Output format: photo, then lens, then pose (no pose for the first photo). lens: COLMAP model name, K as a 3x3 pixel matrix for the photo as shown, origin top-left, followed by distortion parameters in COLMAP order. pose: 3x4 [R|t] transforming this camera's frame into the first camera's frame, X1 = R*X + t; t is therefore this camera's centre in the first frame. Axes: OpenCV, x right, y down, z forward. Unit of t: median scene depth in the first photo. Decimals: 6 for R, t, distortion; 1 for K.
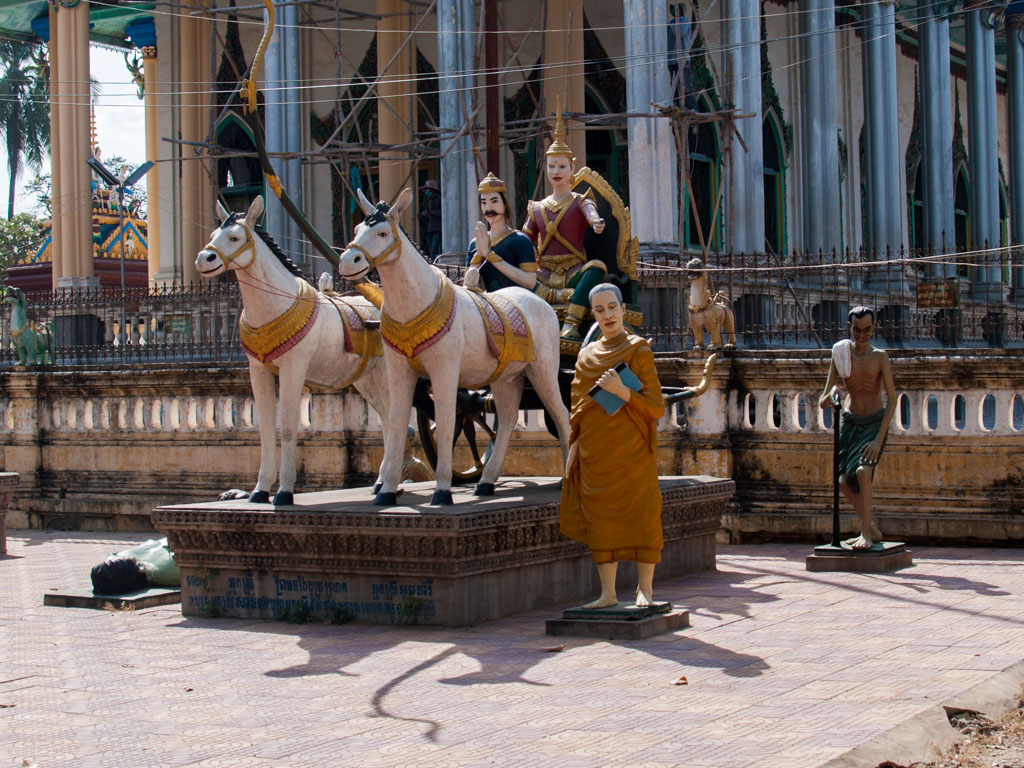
lens RADIAL K [[1961.8, 0, 571.4], [0, 1961.8, 382.6], [0, 0, 1]] dist [-0.206424, 0.288182]
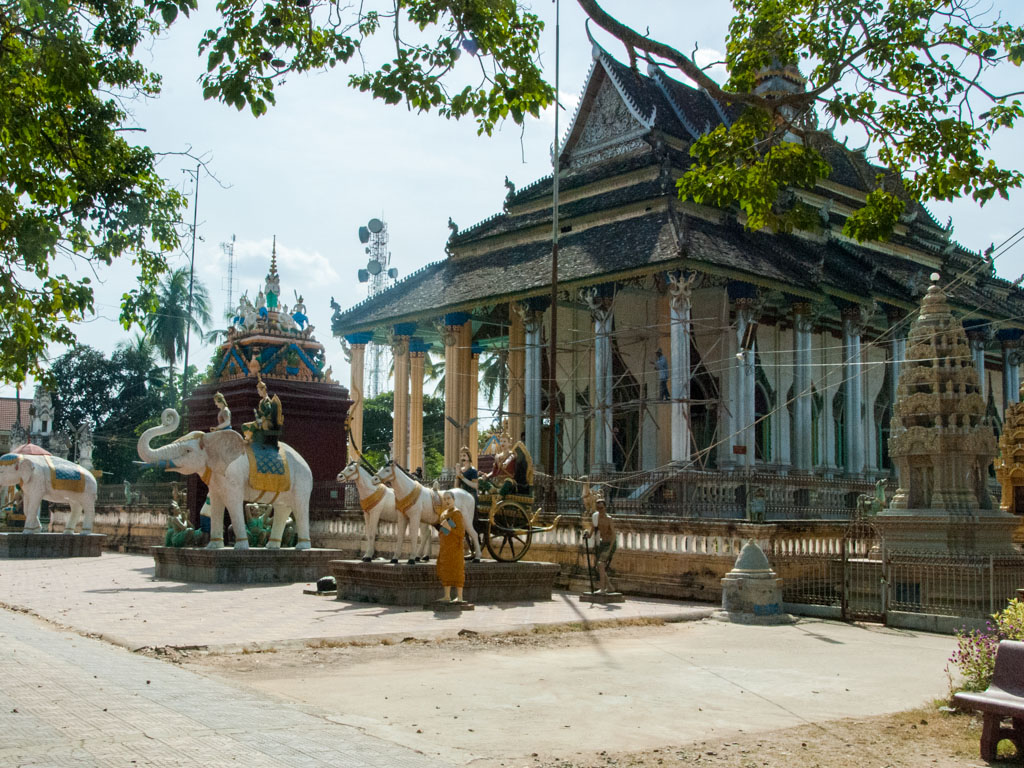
lens RADIAL K [[1115.0, 0, 443.7], [0, 1115.0, 426.8], [0, 0, 1]] dist [-0.053177, -0.003957]
pose [[0.928609, 0.011818, -0.370872, 0.524656], [-0.041557, 0.996517, -0.072298, -0.020328], [0.368726, 0.082549, 0.925866, -0.465439]]
